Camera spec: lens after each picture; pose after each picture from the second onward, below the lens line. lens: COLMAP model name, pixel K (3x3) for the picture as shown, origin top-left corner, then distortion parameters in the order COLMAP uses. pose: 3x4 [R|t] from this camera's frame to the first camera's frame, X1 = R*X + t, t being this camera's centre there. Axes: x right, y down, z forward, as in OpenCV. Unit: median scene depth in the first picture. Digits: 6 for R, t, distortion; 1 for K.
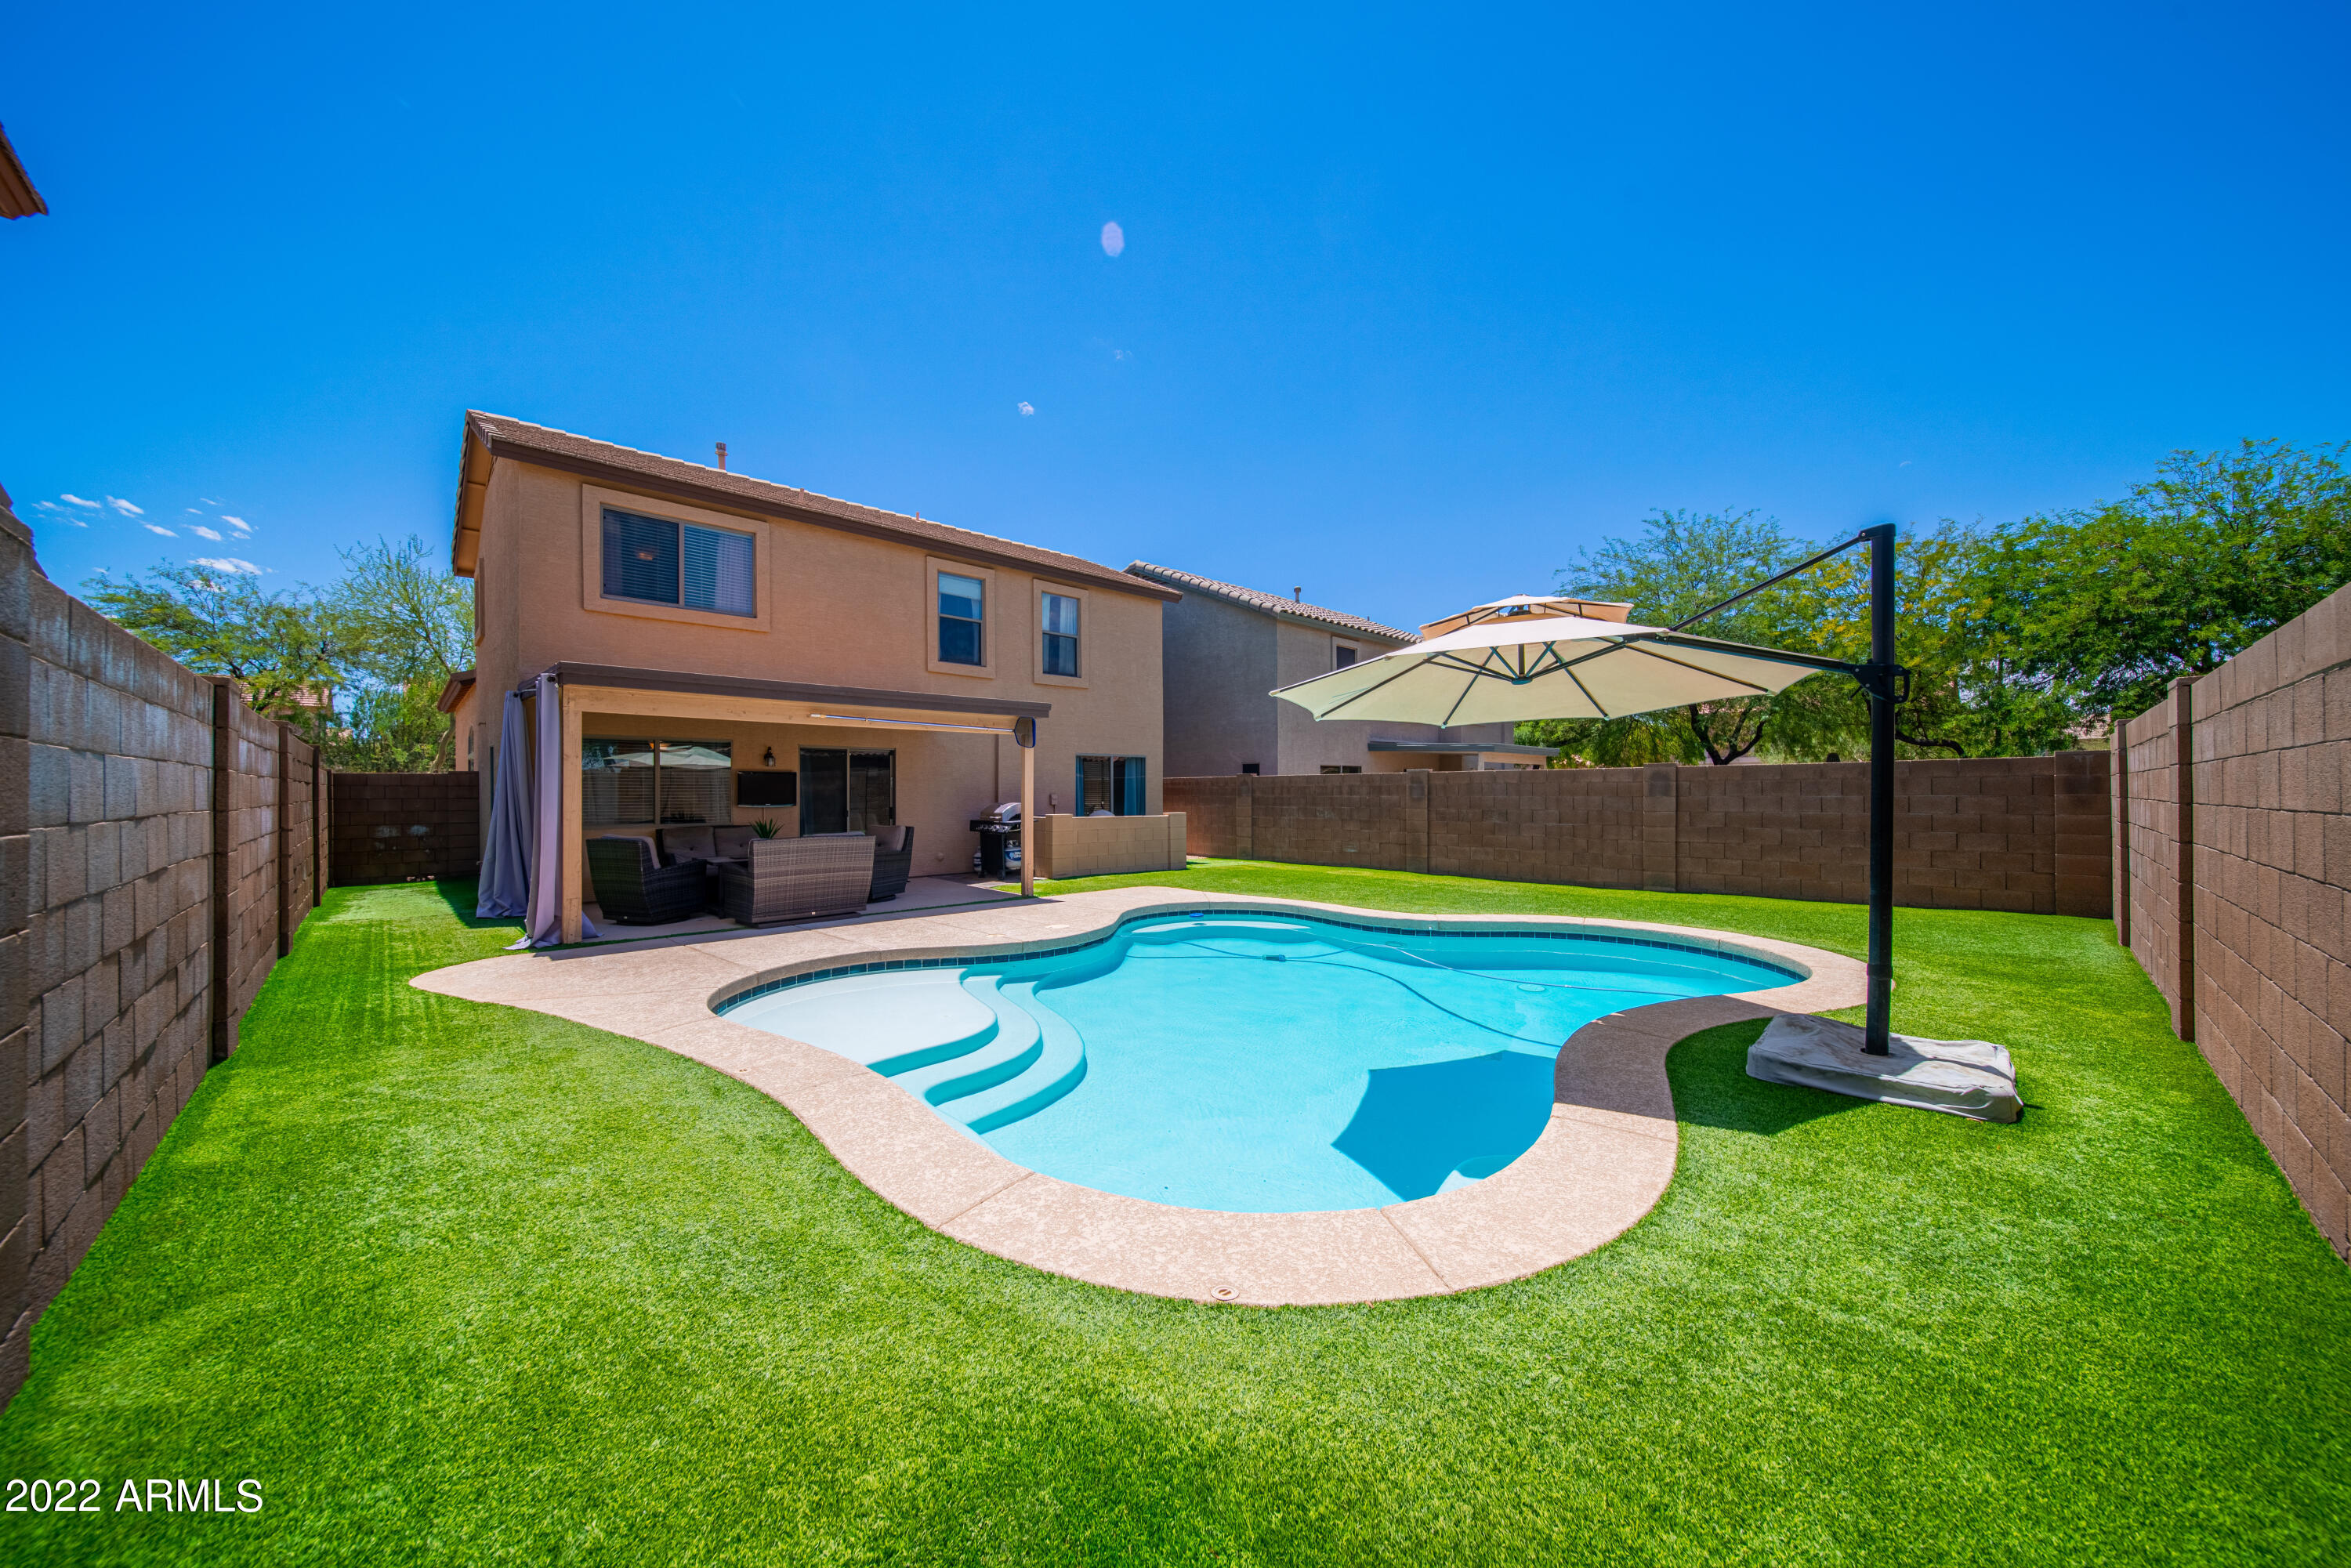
lens RADIAL K [[820.9, 0, 1167.5], [0, 820.9, 788.0], [0, 0, 1]] dist [0.001778, -0.002153]
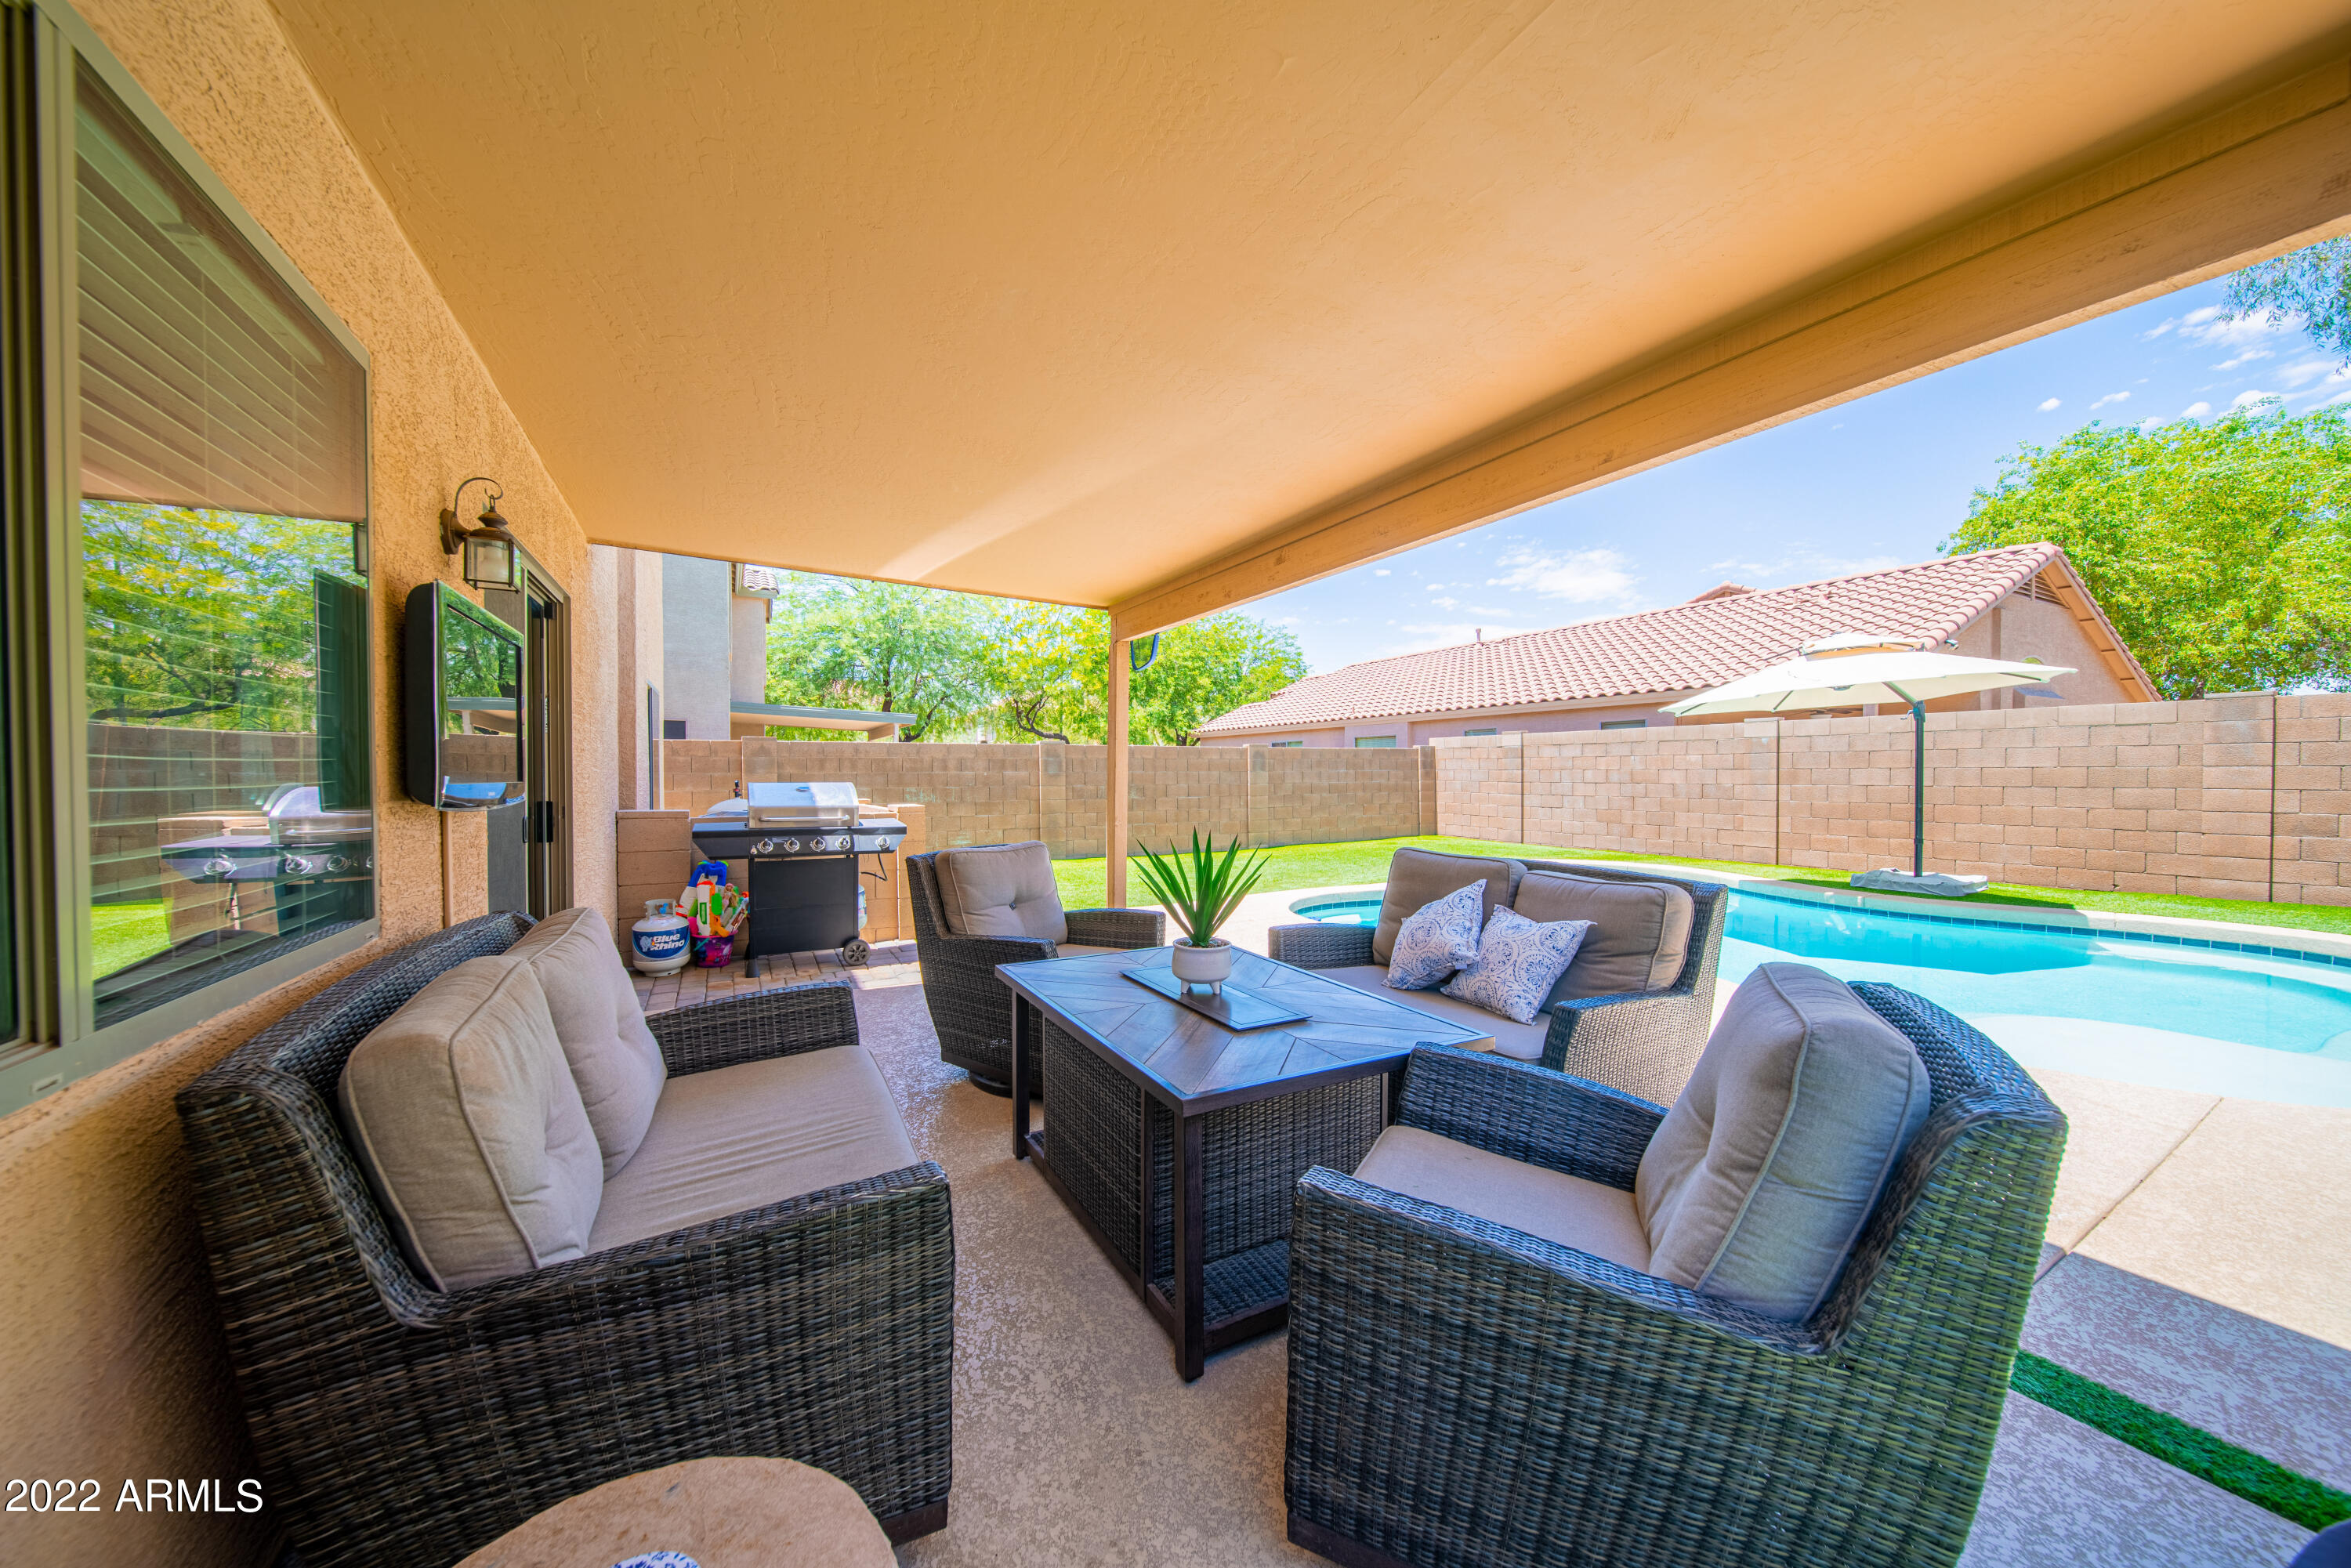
lens RADIAL K [[820.9, 0, 1167.5], [0, 820.9, 788.0], [0, 0, 1]] dist [0.001778, -0.002153]
pose [[0.267577, -0.015821, 0.963406, -0.592393], [-0.002663, 0.999849, 0.017159, 0.013787], [-0.963533, -0.007157, 0.267495, 0.765325]]
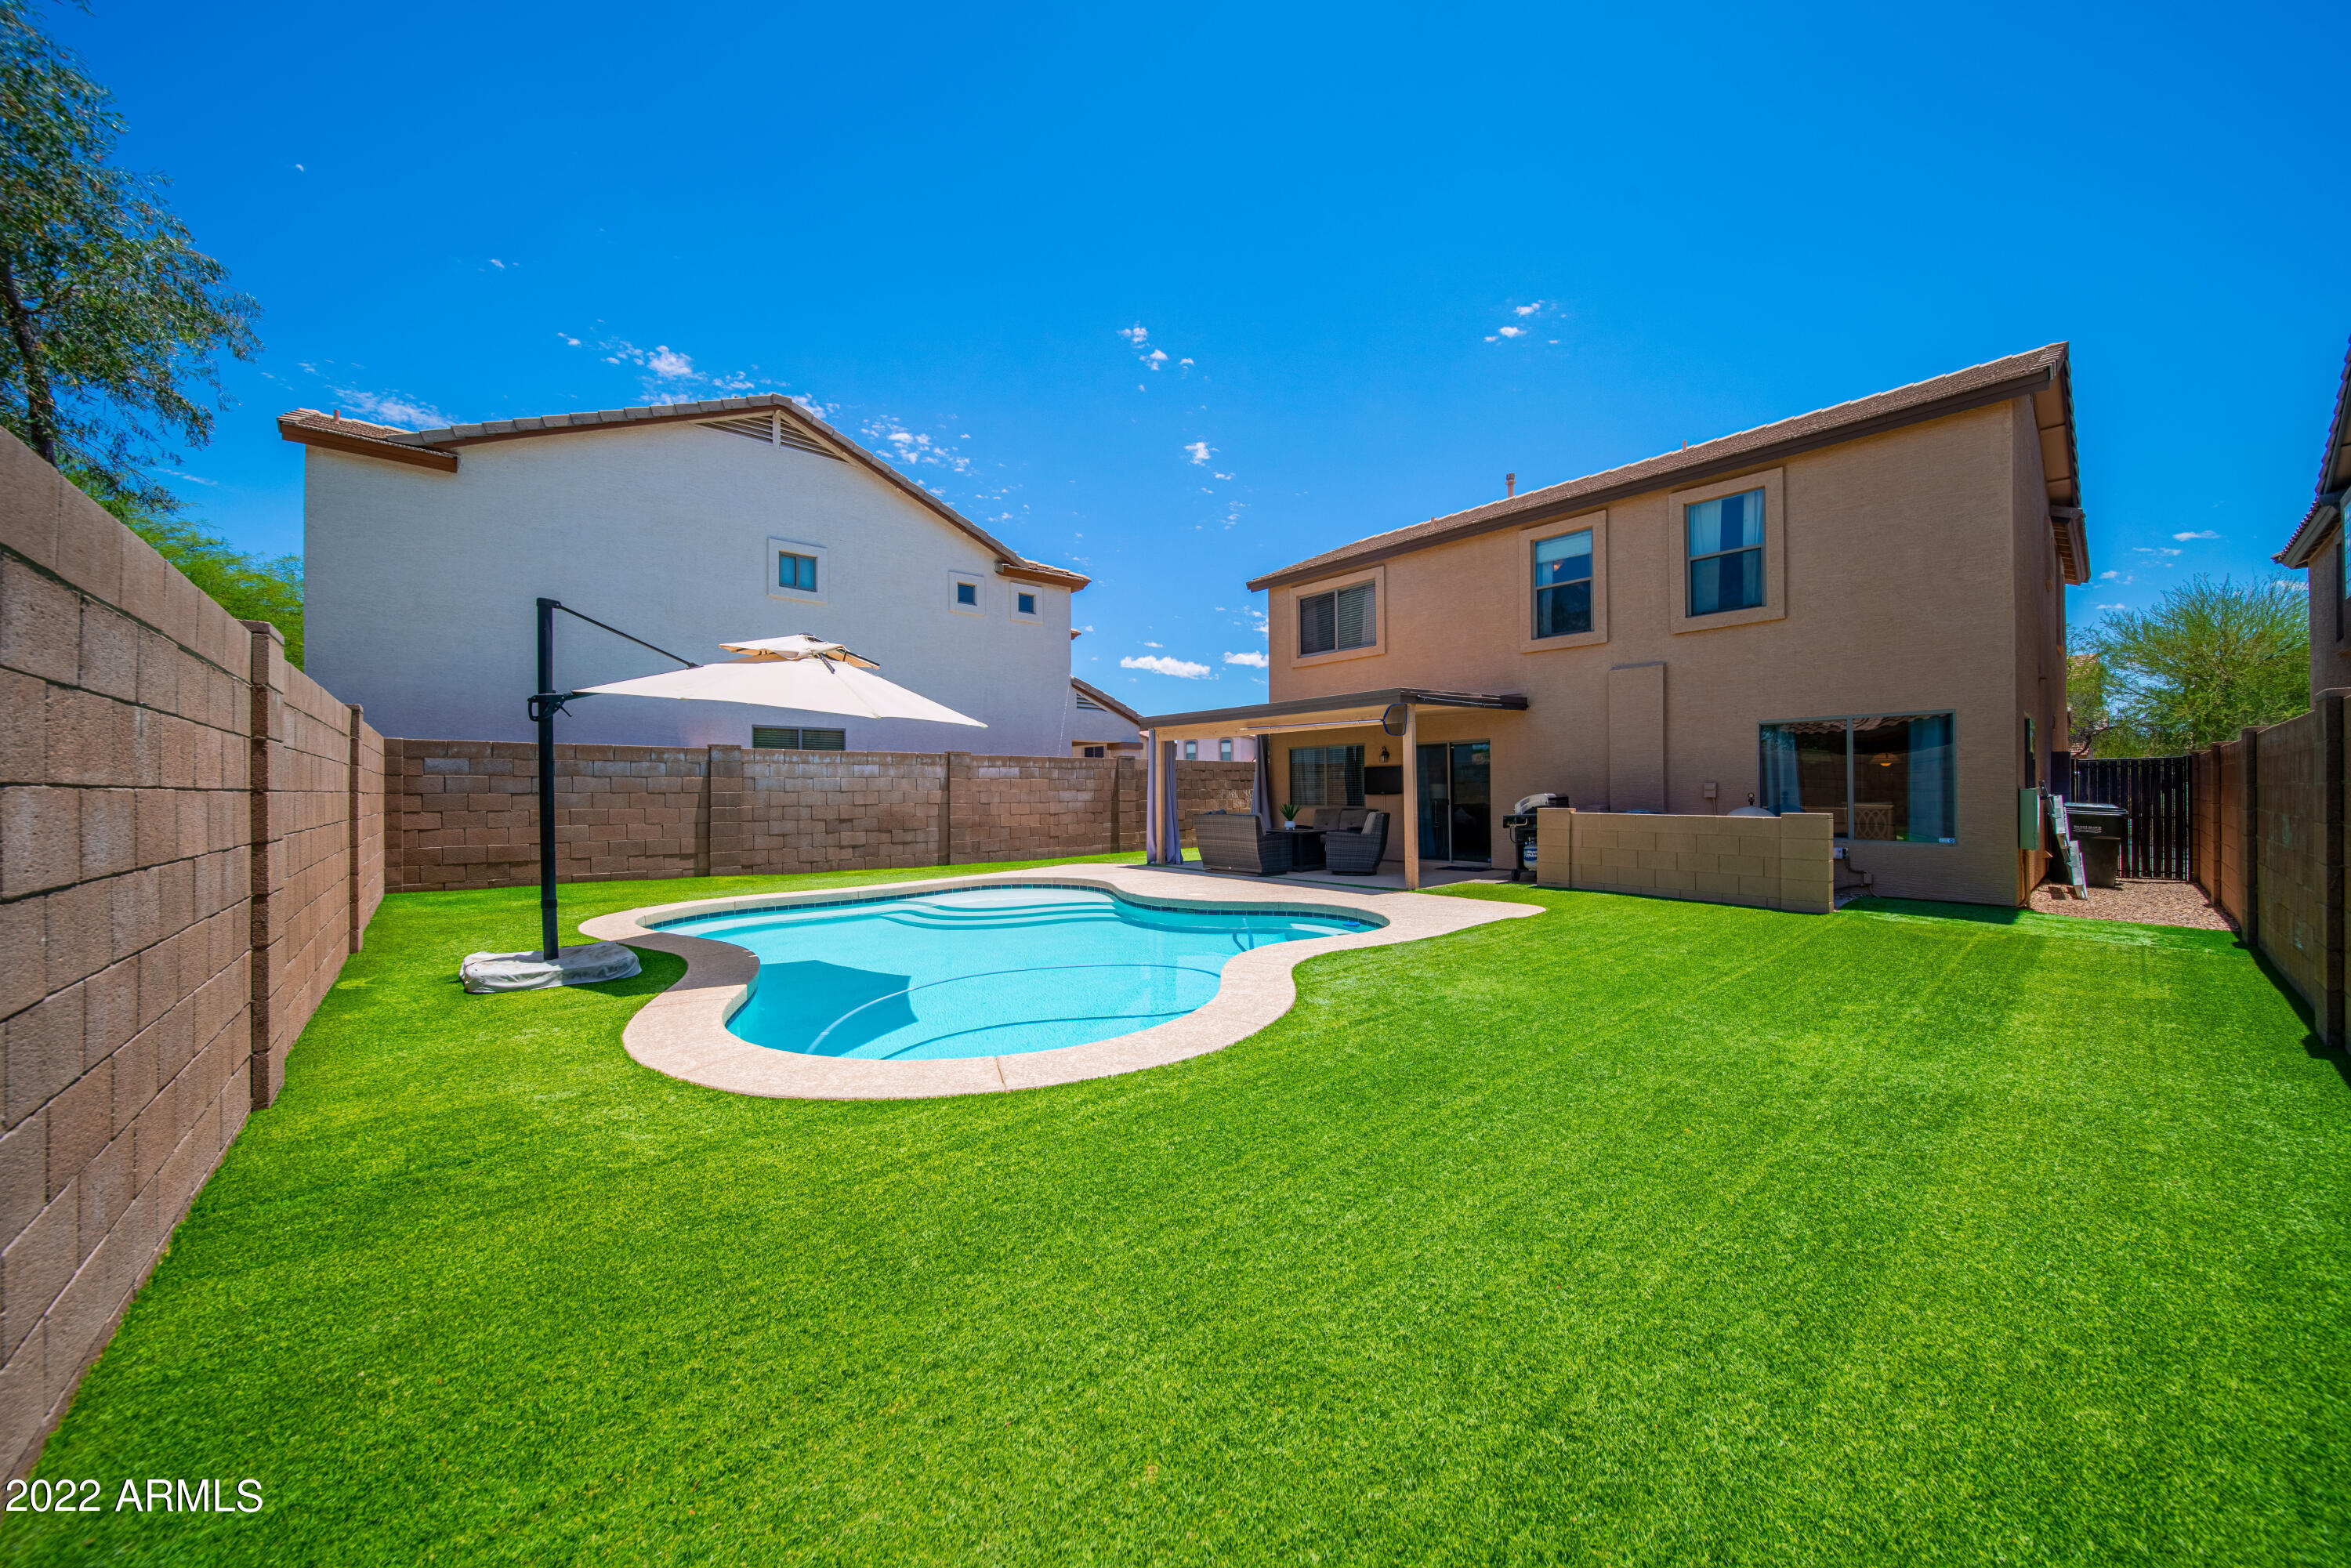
lens RADIAL K [[820.9, 0, 1167.5], [0, 820.9, 788.0], [0, 0, 1]] dist [0.001778, -0.002153]
pose [[-0.049585, -0.000498, -0.998770, 0.732359], [0.011220, 0.999936, -0.001056, 0.009510], [0.998707, -0.011259, -0.049576, 0.700420]]
